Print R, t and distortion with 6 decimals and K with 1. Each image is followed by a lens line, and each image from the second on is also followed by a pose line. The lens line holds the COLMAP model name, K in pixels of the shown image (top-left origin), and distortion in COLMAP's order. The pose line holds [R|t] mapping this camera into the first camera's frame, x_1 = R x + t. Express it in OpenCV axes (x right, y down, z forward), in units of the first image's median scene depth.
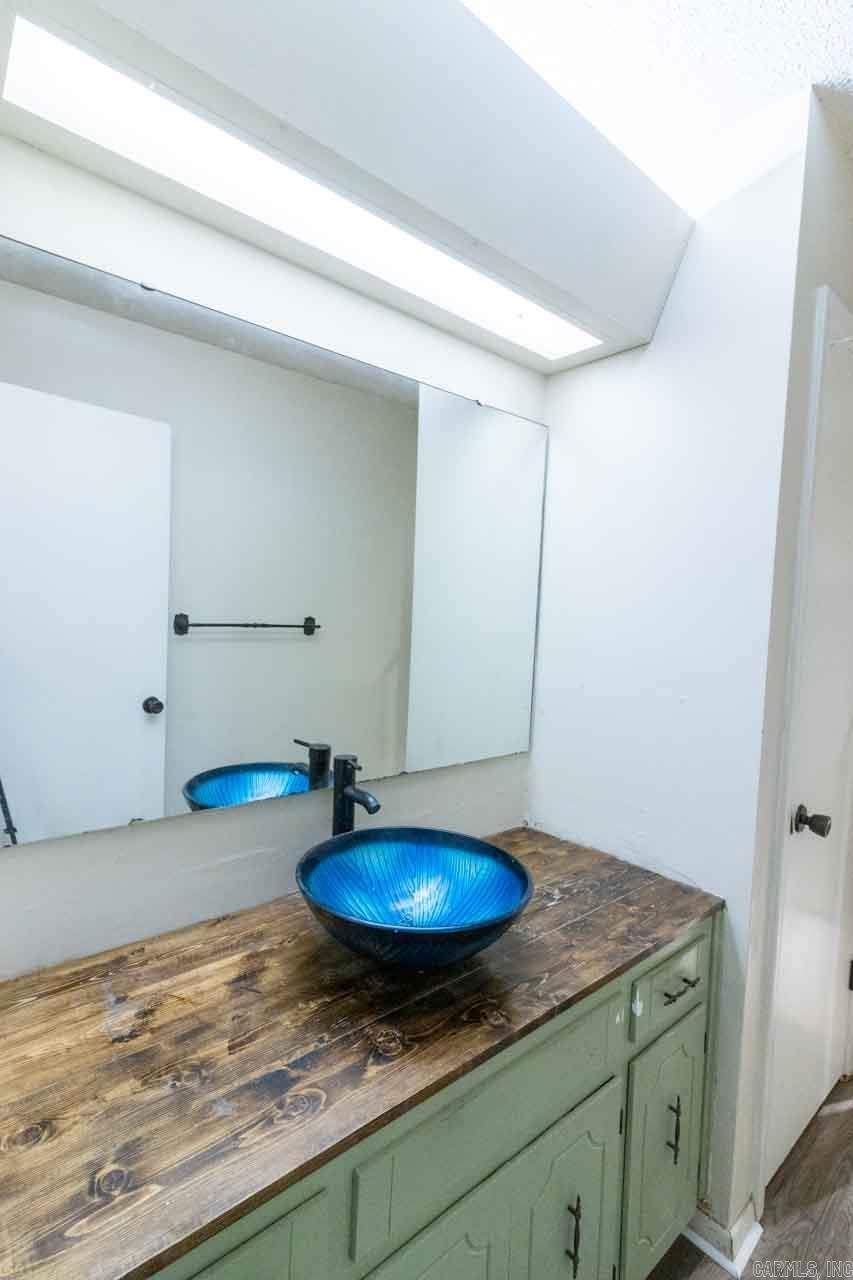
lens RADIAL K [[598.2, 0, 426.5], [0, 598.2, 640.0], [0, 0, 1]] dist [0.001183, 0.000311]
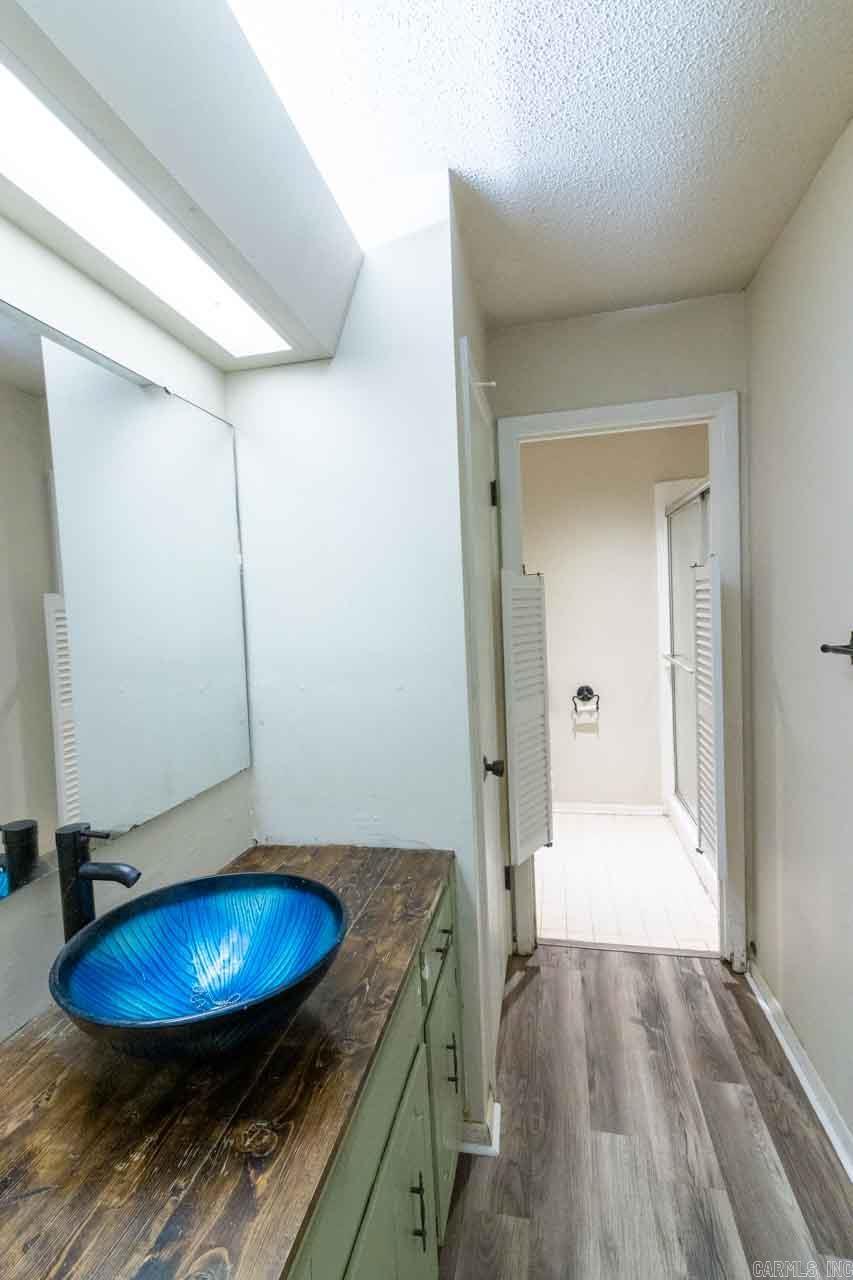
lens RADIAL K [[582.3, 0, 426.5], [0, 582.3, 640.0], [0, 0, 1]] dist [0.002180, -0.000732]
pose [[0.792922, -0.106513, 0.599941, -0.204966], [0.108758, 0.993532, 0.032648, -0.020164], [-0.599538, 0.039361, 0.799378, 0.120908]]
